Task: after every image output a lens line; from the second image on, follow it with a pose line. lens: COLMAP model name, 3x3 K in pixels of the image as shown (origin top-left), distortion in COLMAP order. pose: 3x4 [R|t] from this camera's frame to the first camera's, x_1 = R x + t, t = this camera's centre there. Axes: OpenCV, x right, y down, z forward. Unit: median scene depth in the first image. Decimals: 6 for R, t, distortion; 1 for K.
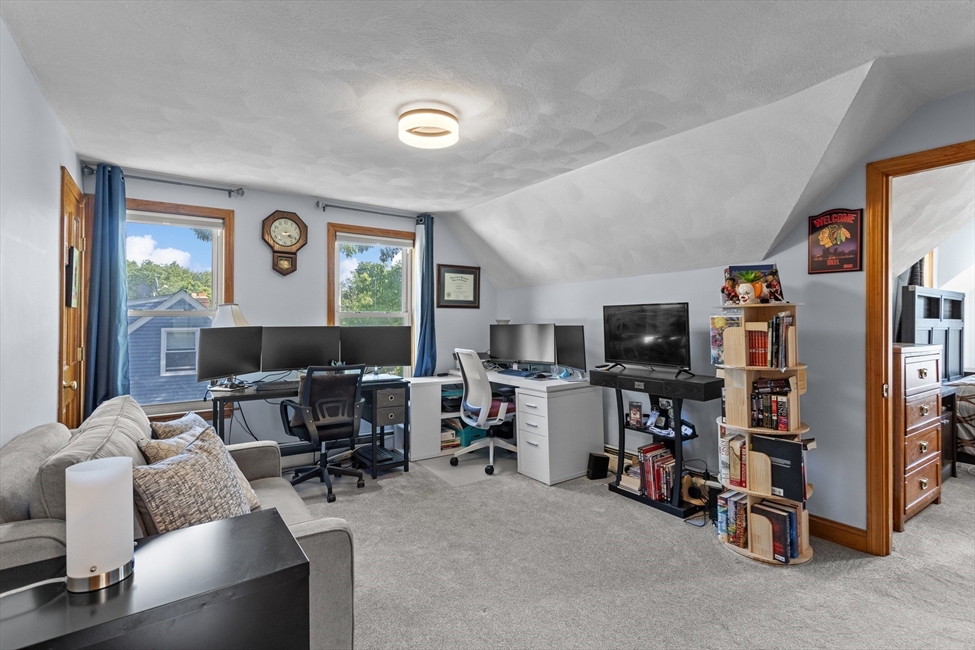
lens RADIAL K [[460.9, 0, 489.8], [0, 460.9, 324.7], [0, 0, 1]] dist [-0.000167, 0.000940]
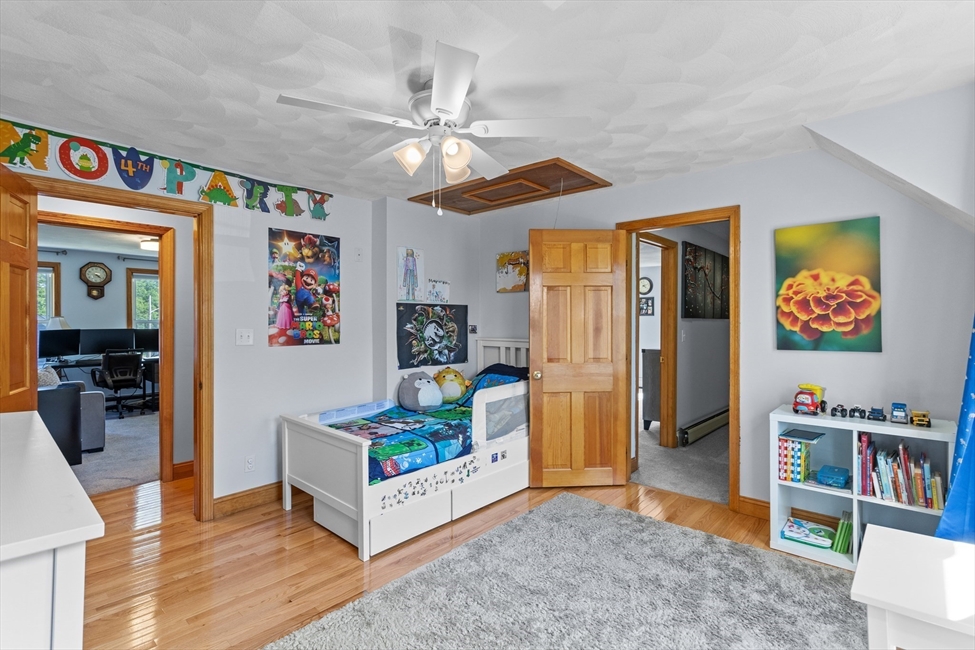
lens RADIAL K [[460.9, 0, 490.6], [0, 460.9, 325.6], [0, 0, 1]] dist [-0.000167, 0.000940]
pose [[0.966850, 0.003337, 0.255322, 0.548956], [-0.005427, 0.999957, 0.007481, -0.030540], [-0.255286, -0.008619, 0.966827, -1.055721]]
